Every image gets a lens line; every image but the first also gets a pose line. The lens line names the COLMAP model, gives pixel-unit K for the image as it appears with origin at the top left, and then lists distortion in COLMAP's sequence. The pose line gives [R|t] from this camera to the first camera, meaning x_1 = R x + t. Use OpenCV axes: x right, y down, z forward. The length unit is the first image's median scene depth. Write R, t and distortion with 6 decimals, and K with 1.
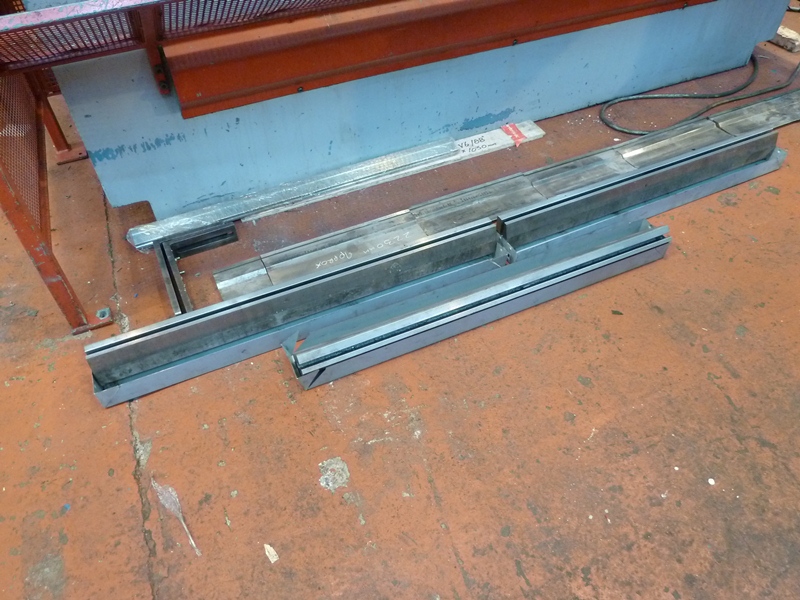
lens RADIAL K [[599.4, 0, 400.0], [0, 599.4, 300.0], [0, 0, 1]] dist [-0.030675, 0.002121]
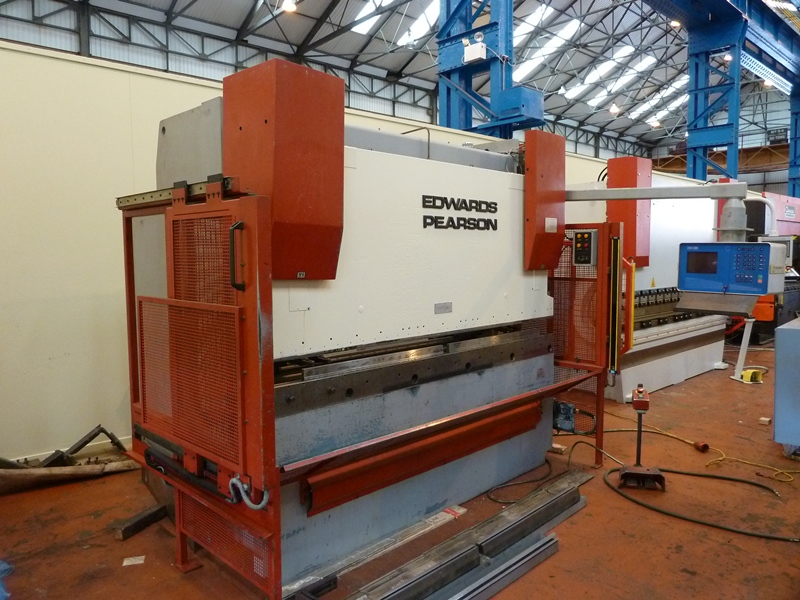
lens RADIAL K [[599.4, 0, 400.0], [0, 599.4, 300.0], [0, 0, 1]] dist [-0.030675, 0.002121]
pose [[0.936248, -0.023511, 0.350553, -0.640524], [0.254893, 0.732145, -0.631659, 0.388595], [-0.241805, 0.680743, 0.691462, -0.704416]]
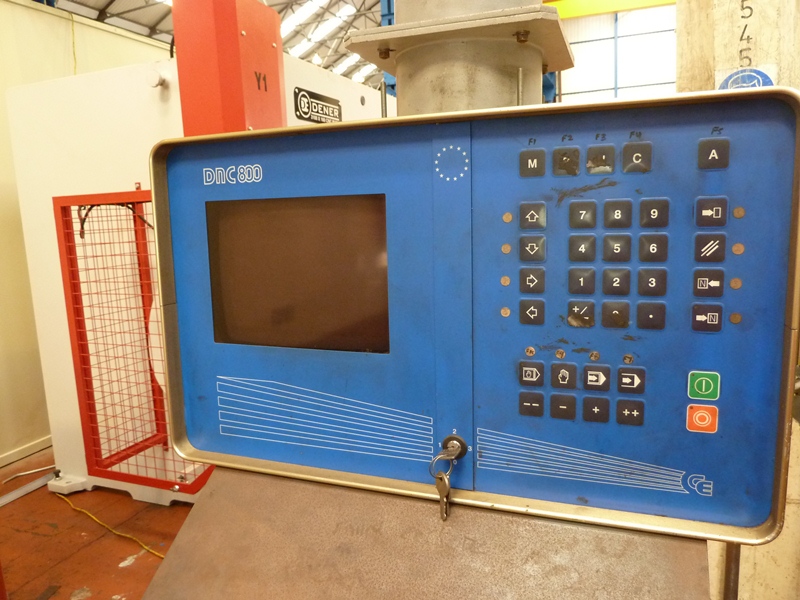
lens RADIAL K [[599.4, 0, 400.0], [0, 599.4, 300.0], [0, 0, 1]] dist [-0.030675, 0.002121]
pose [[0.692630, -0.128452, 0.709763, 0.962108], [0.553036, 0.726284, -0.408245, -0.627101], [-0.463050, 0.675287, 0.574084, 0.235430]]
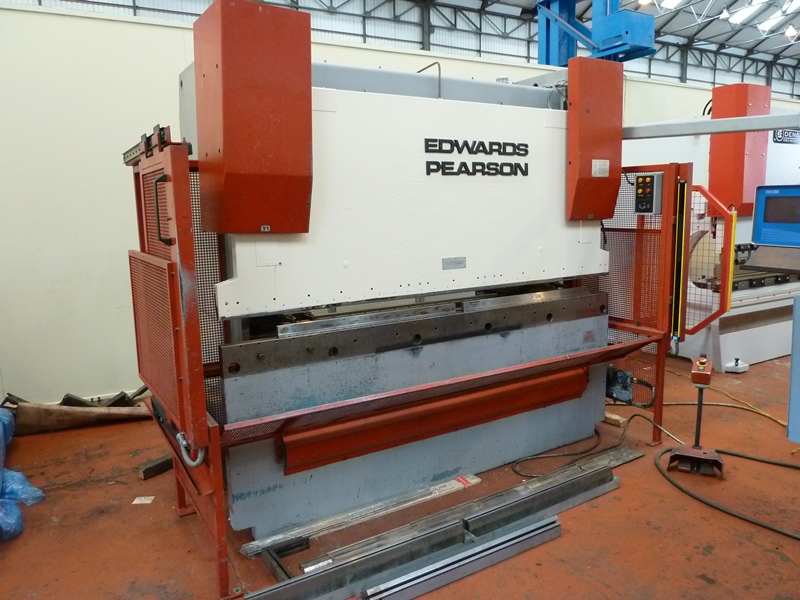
lens RADIAL K [[599.4, 0, 400.0], [0, 599.4, 300.0], [0, 0, 1]] dist [-0.030675, 0.002121]
pose [[0.992717, -0.030860, 0.116447, -0.185266], [0.096257, 0.784421, -0.612714, 0.374663], [-0.072435, 0.619461, 0.781679, -0.686422]]
